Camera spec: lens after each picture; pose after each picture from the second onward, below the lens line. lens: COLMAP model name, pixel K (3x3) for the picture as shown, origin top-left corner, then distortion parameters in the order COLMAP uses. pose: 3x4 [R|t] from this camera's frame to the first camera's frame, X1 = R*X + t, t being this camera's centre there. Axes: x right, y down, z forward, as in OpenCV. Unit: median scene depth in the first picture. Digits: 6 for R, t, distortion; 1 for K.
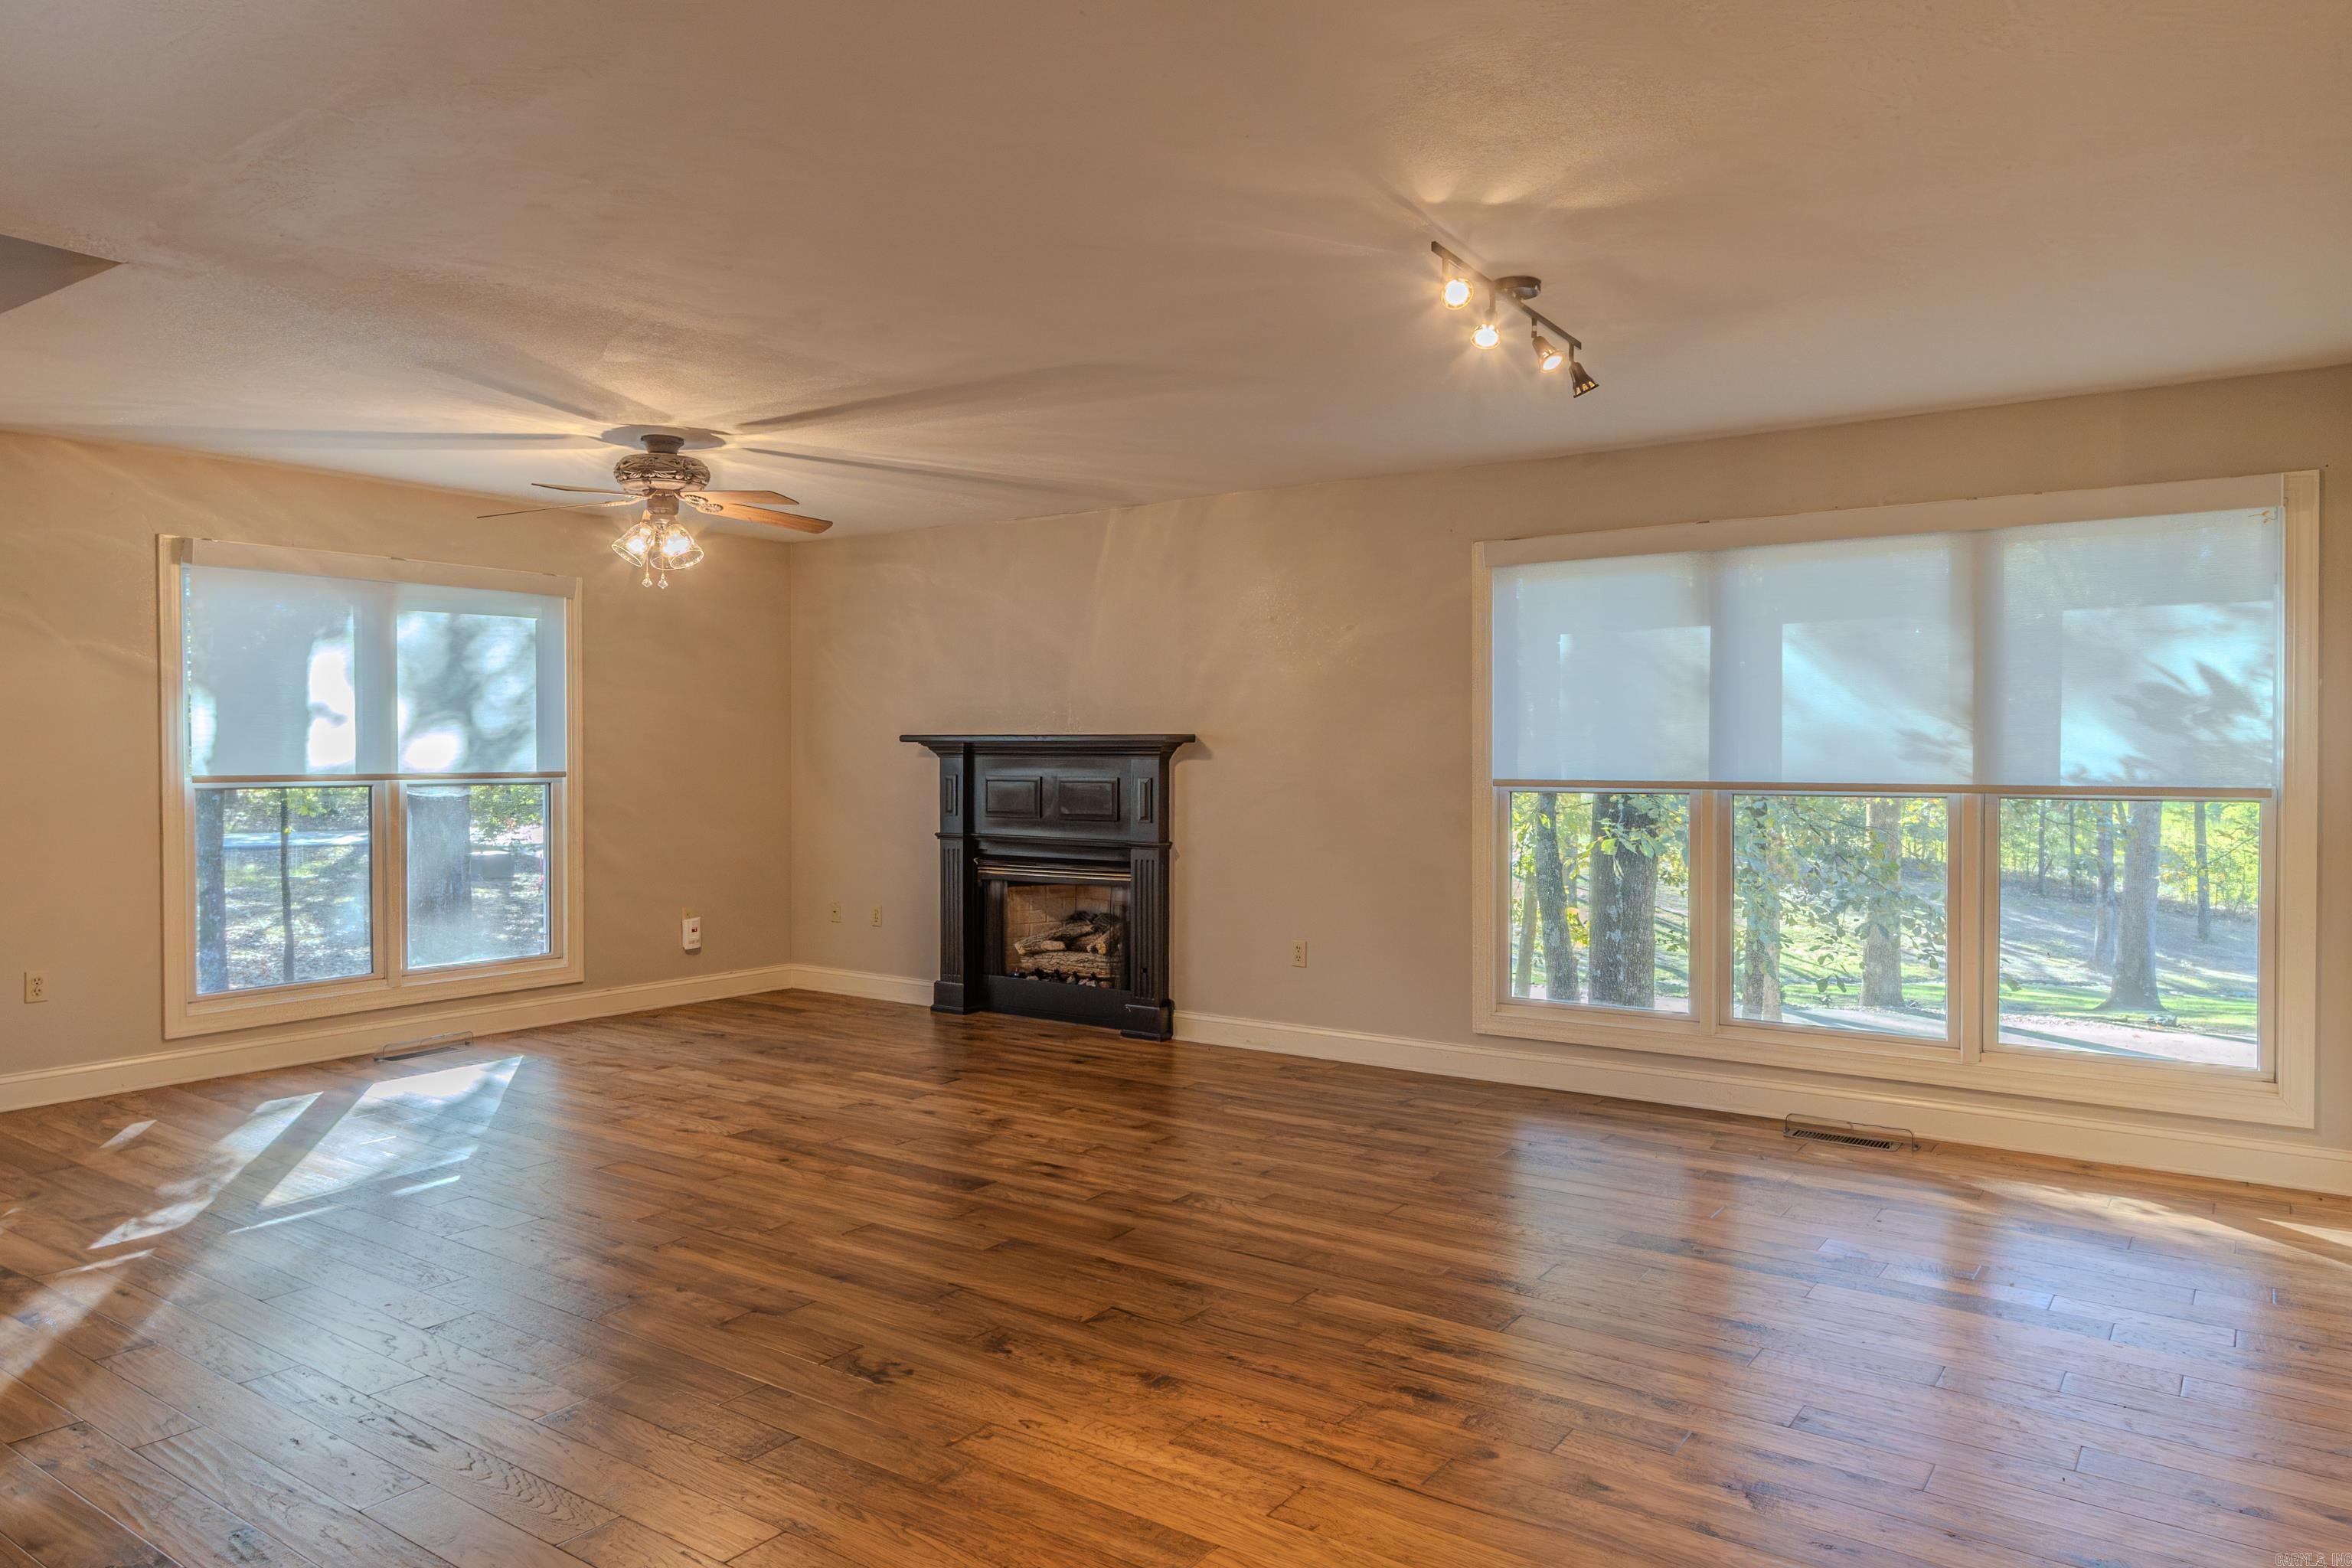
lens RADIAL K [[1525.4, 0, 1185.4], [0, 1525.4, 770.8], [0, 0, 1]] dist [-0.000928, 0.000718]
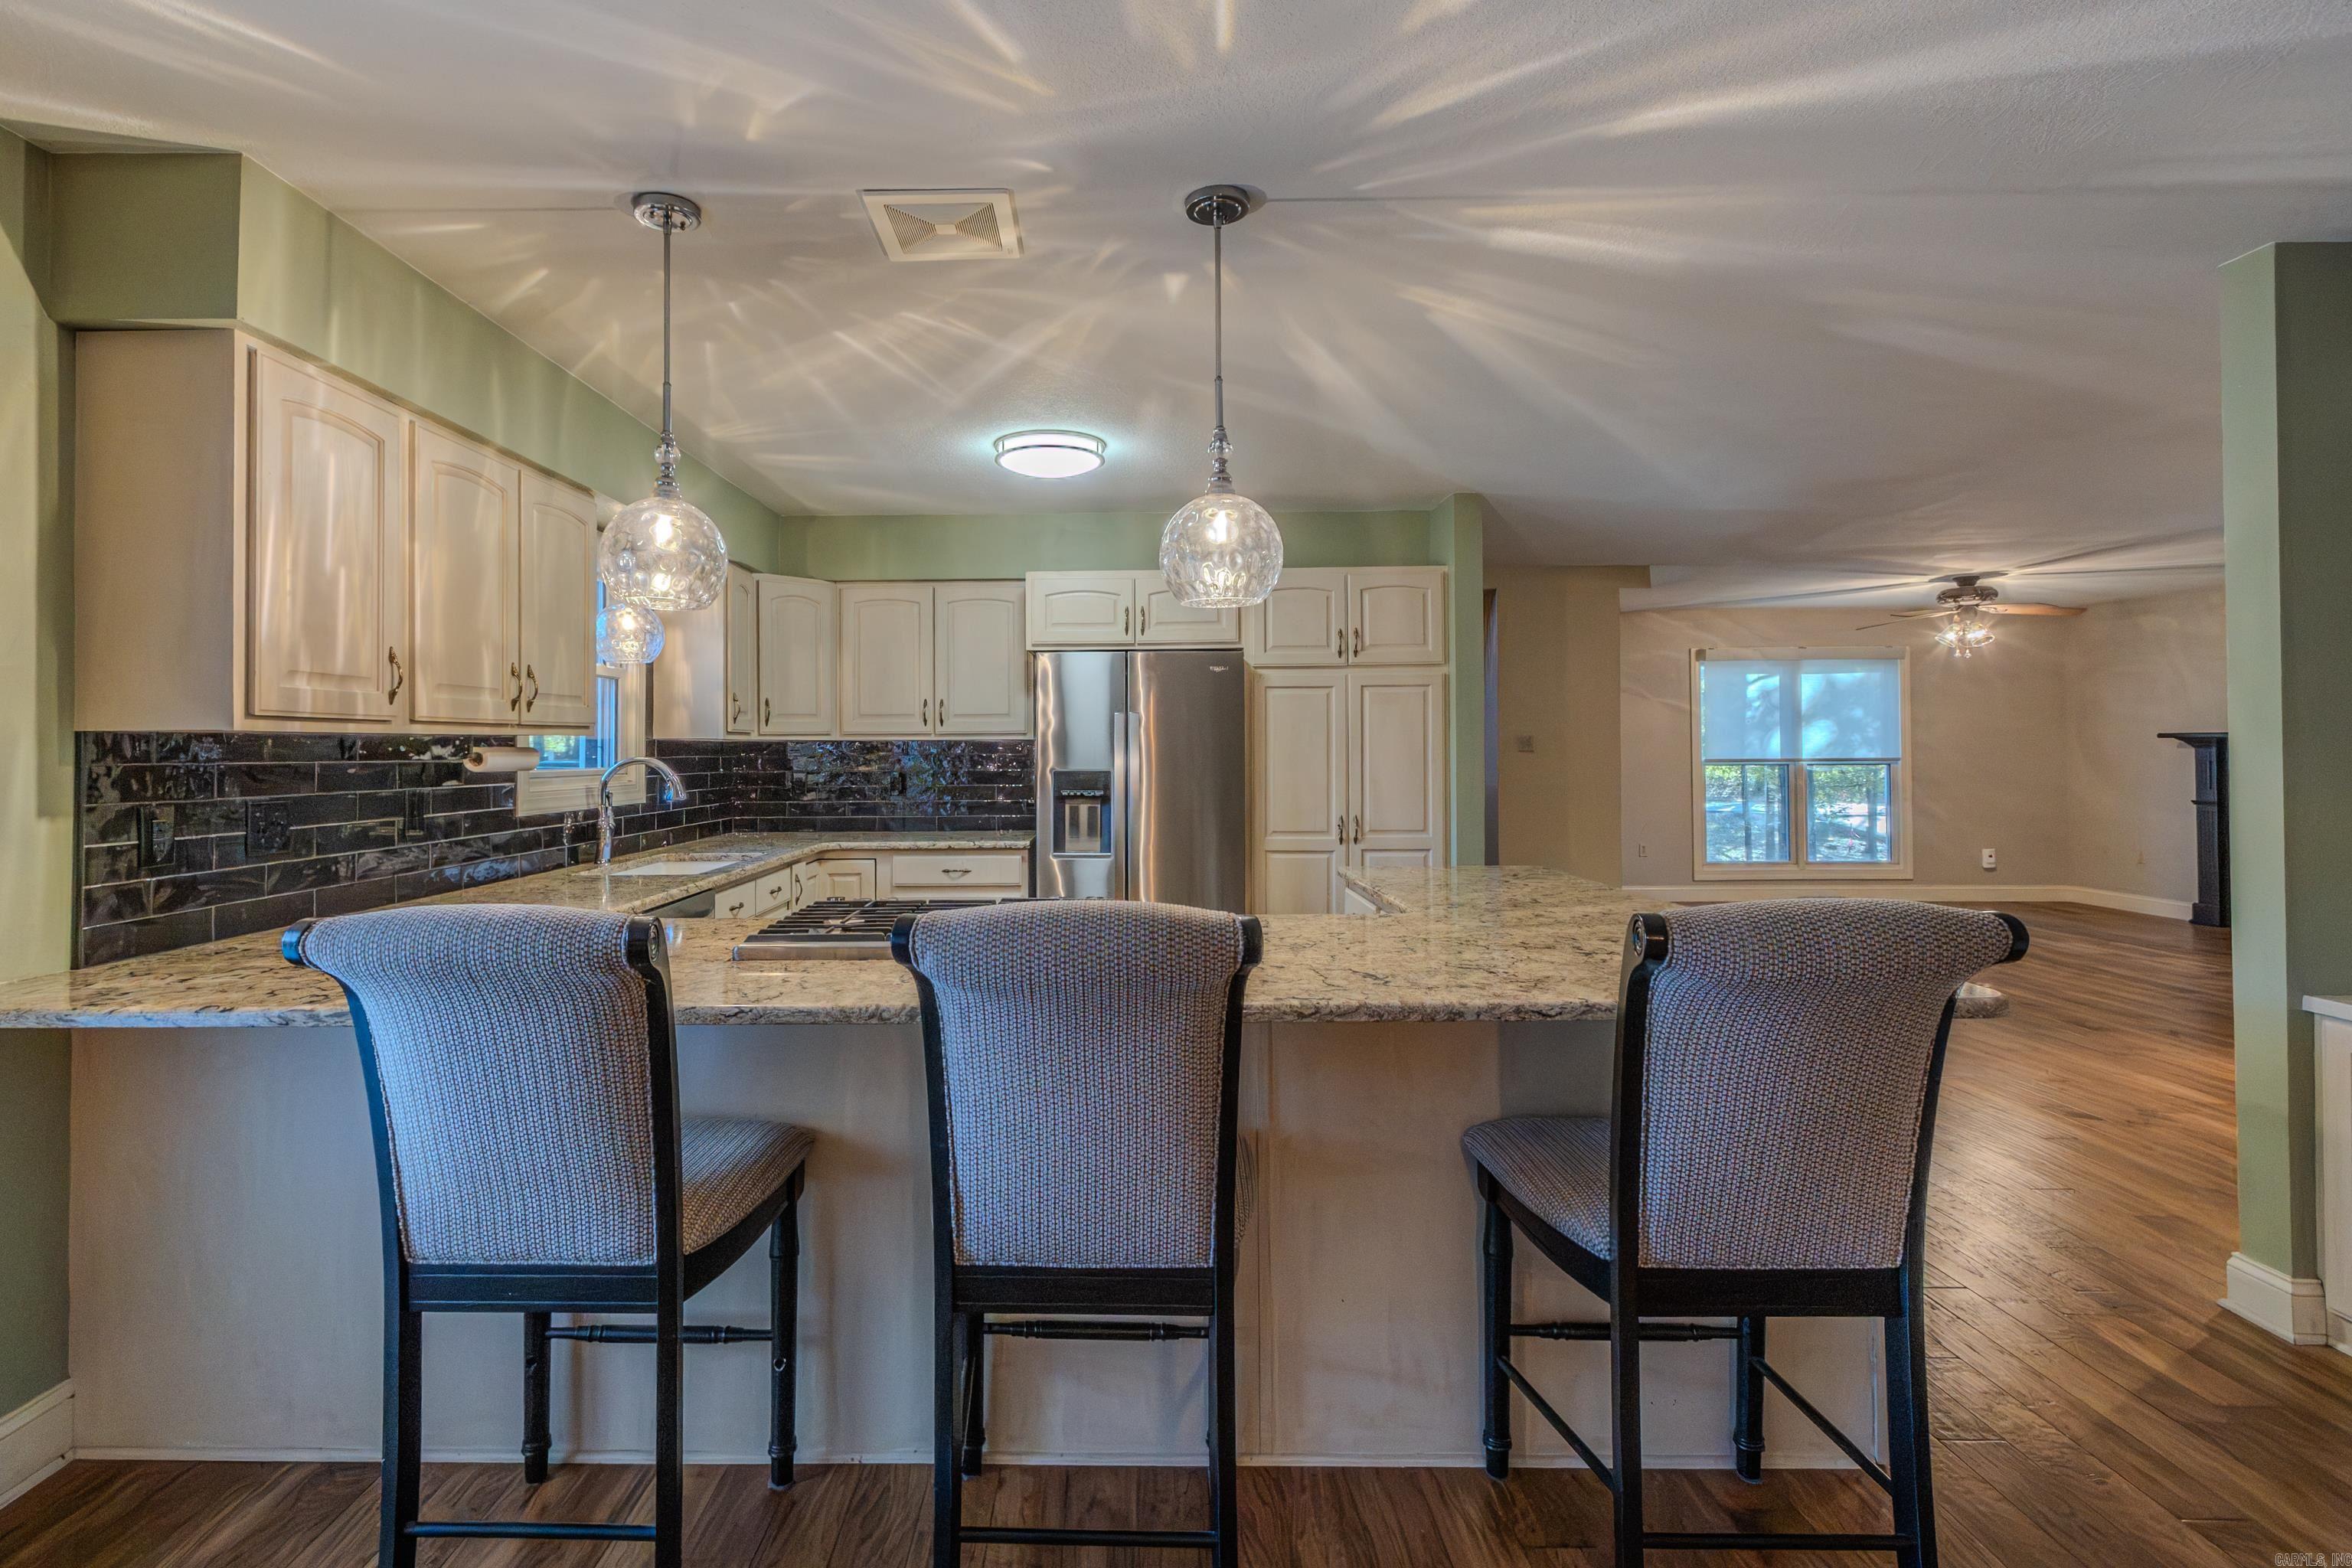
lens RADIAL K [[1107.6, 0, 1091.9], [0, 1107.6, 735.9], [0, 0, 1]] dist [0.005132, -0.004450]
pose [[0.548973, -0.016546, -0.835676, 0.183605], [-0.004462, 0.999732, -0.022726, 0.010124], [0.835828, 0.016205, 0.548752, -0.582703]]
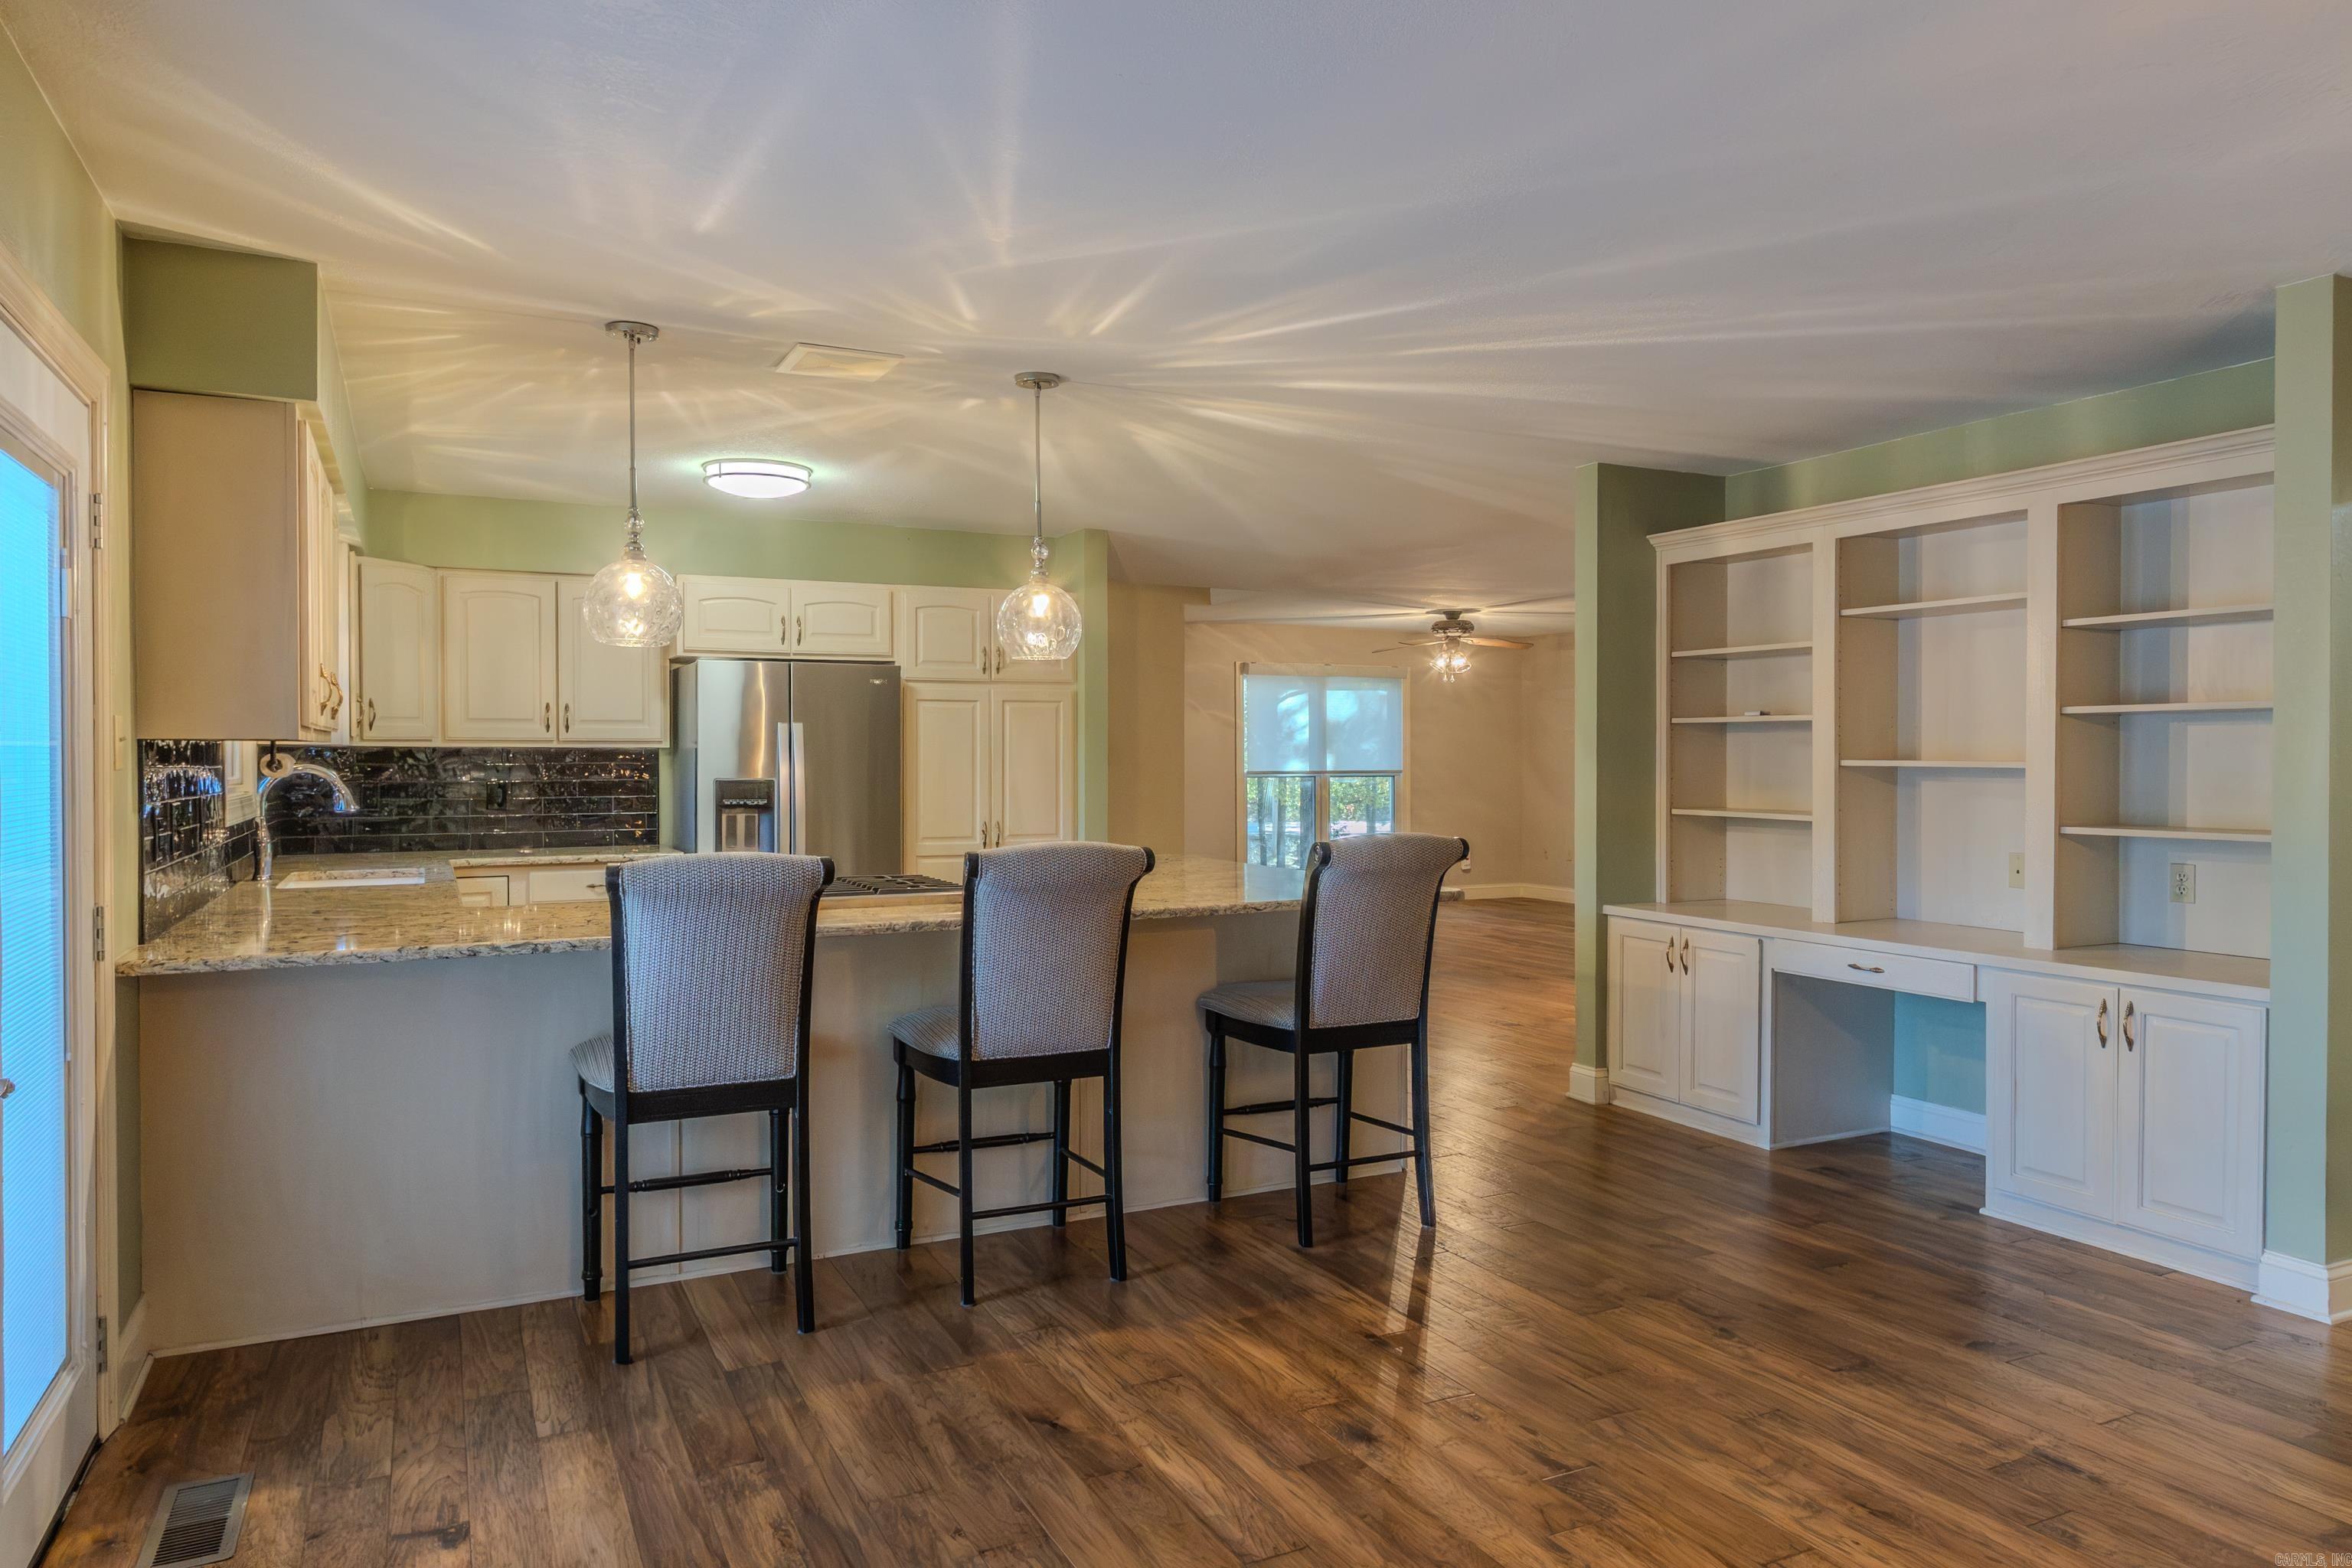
lens RADIAL K [[1525.4, 0, 1167.4], [0, 1525.4, 785.3], [0, 0, 1]] dist [-0.000928, 0.000718]
pose [[0.874472, 0.005898, -0.485041, 0.316058], [-0.004098, 0.999980, 0.004772, 0.014710], [0.485059, -0.002185, 0.874479, -0.972948]]
